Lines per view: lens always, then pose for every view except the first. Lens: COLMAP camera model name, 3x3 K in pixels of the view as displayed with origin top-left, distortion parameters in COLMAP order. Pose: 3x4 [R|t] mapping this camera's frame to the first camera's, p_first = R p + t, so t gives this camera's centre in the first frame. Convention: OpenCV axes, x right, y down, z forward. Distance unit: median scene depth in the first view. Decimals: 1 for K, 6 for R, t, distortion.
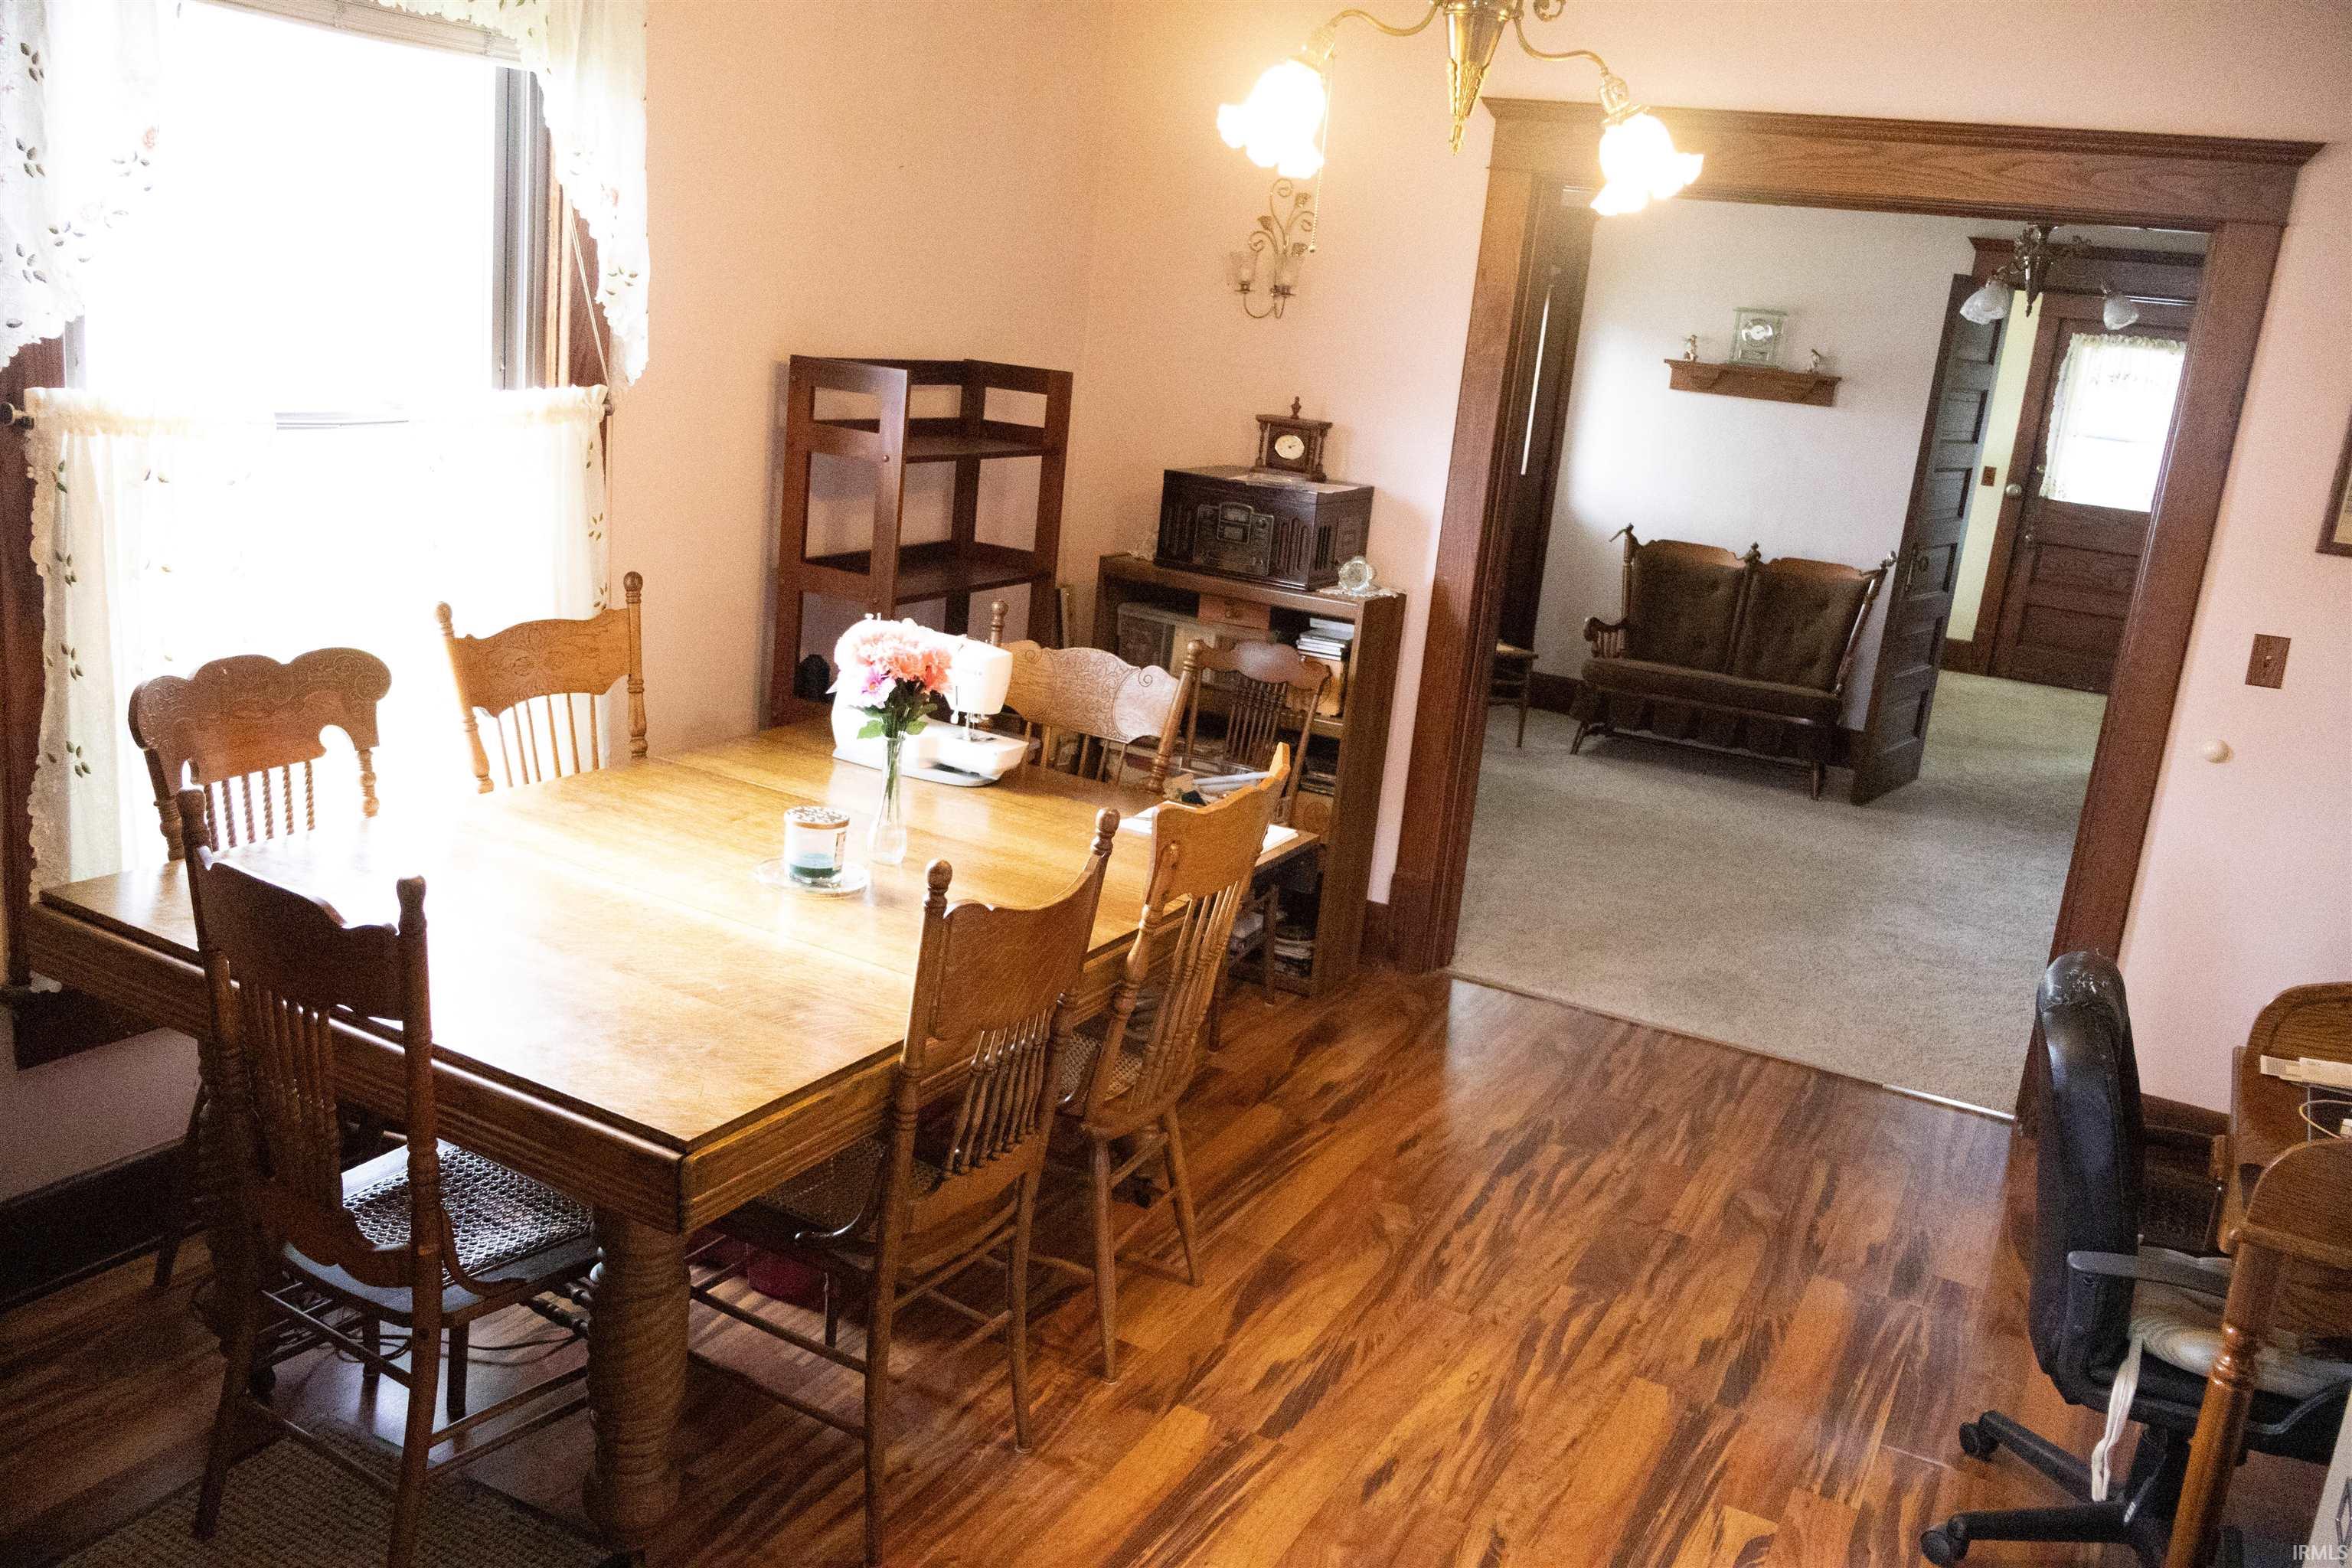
lens RADIAL K [[1970.6, 0, 1142.0], [0, 1970.6, 773.9], [0, 0, 1]] dist [0.000976, -0.009305]
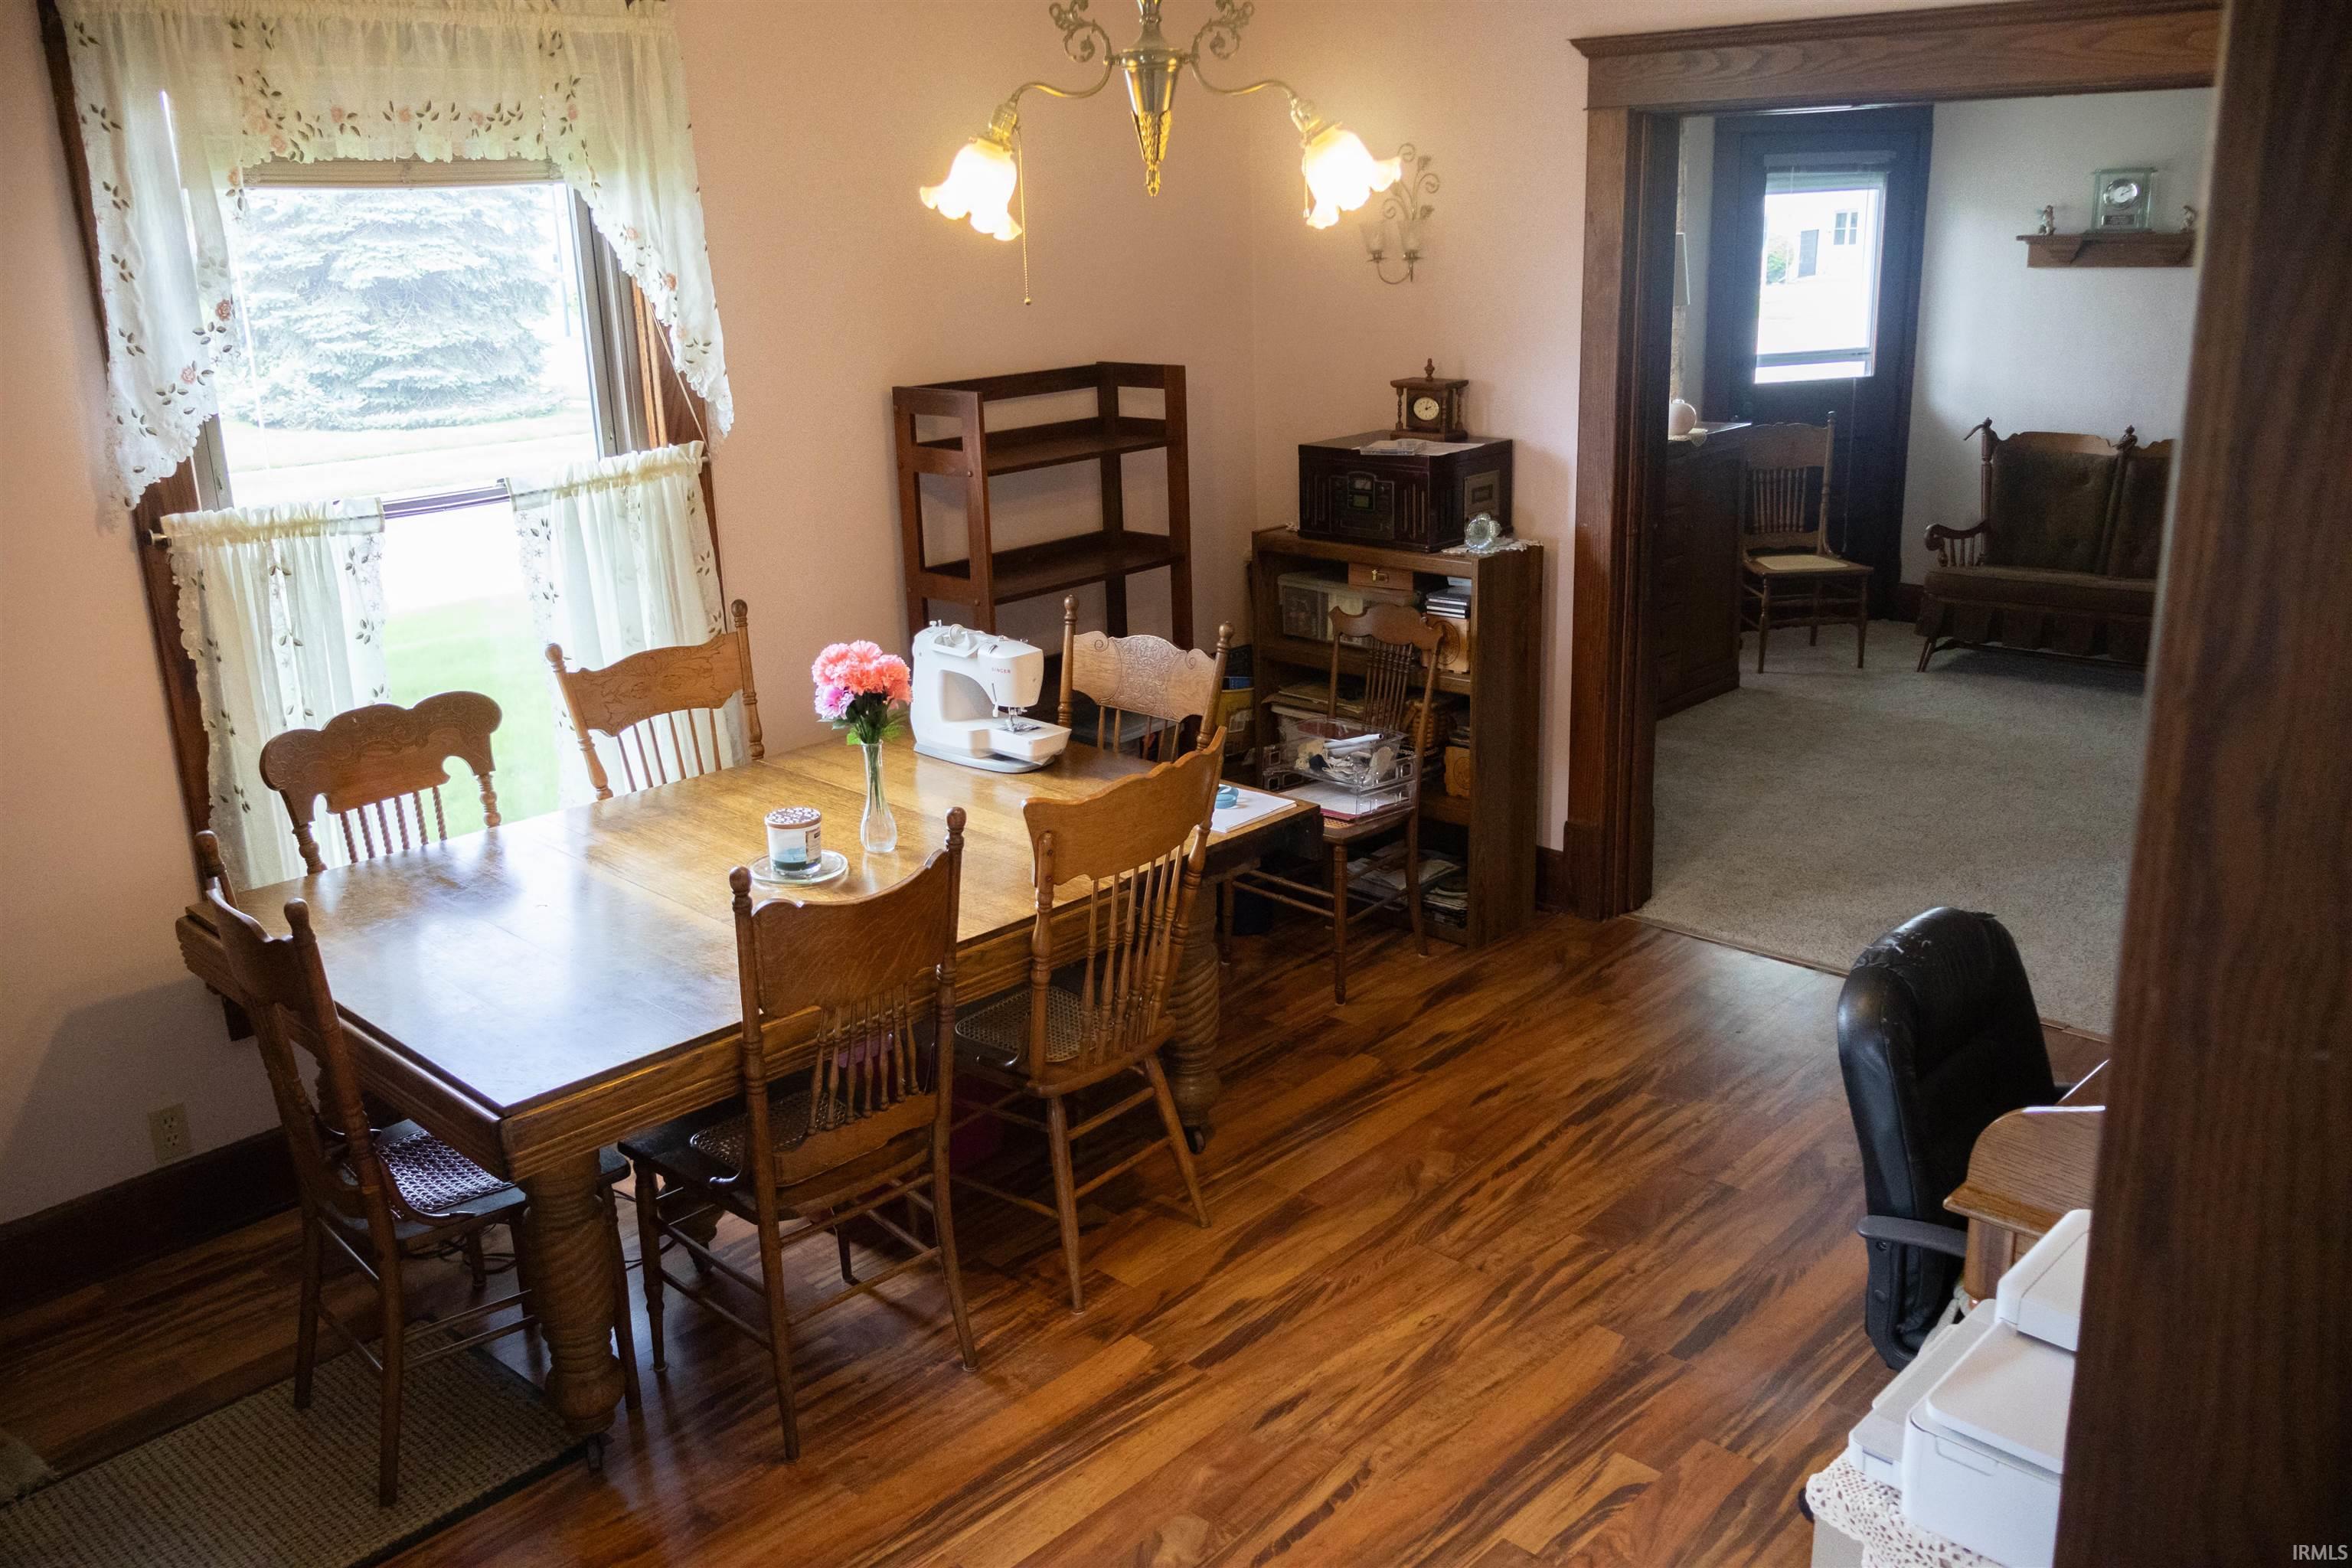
lens RADIAL K [[1970.6, 0, 1142.0], [0, 1970.6, 773.9], [0, 0, 1]] dist [0.000976, -0.009305]
pose [[0.952095, -0.047258, -0.302128, 0.313412], [0.058472, 0.997891, 0.028175, -0.020066], [0.300159, -0.044492, 0.952851, -0.029540]]
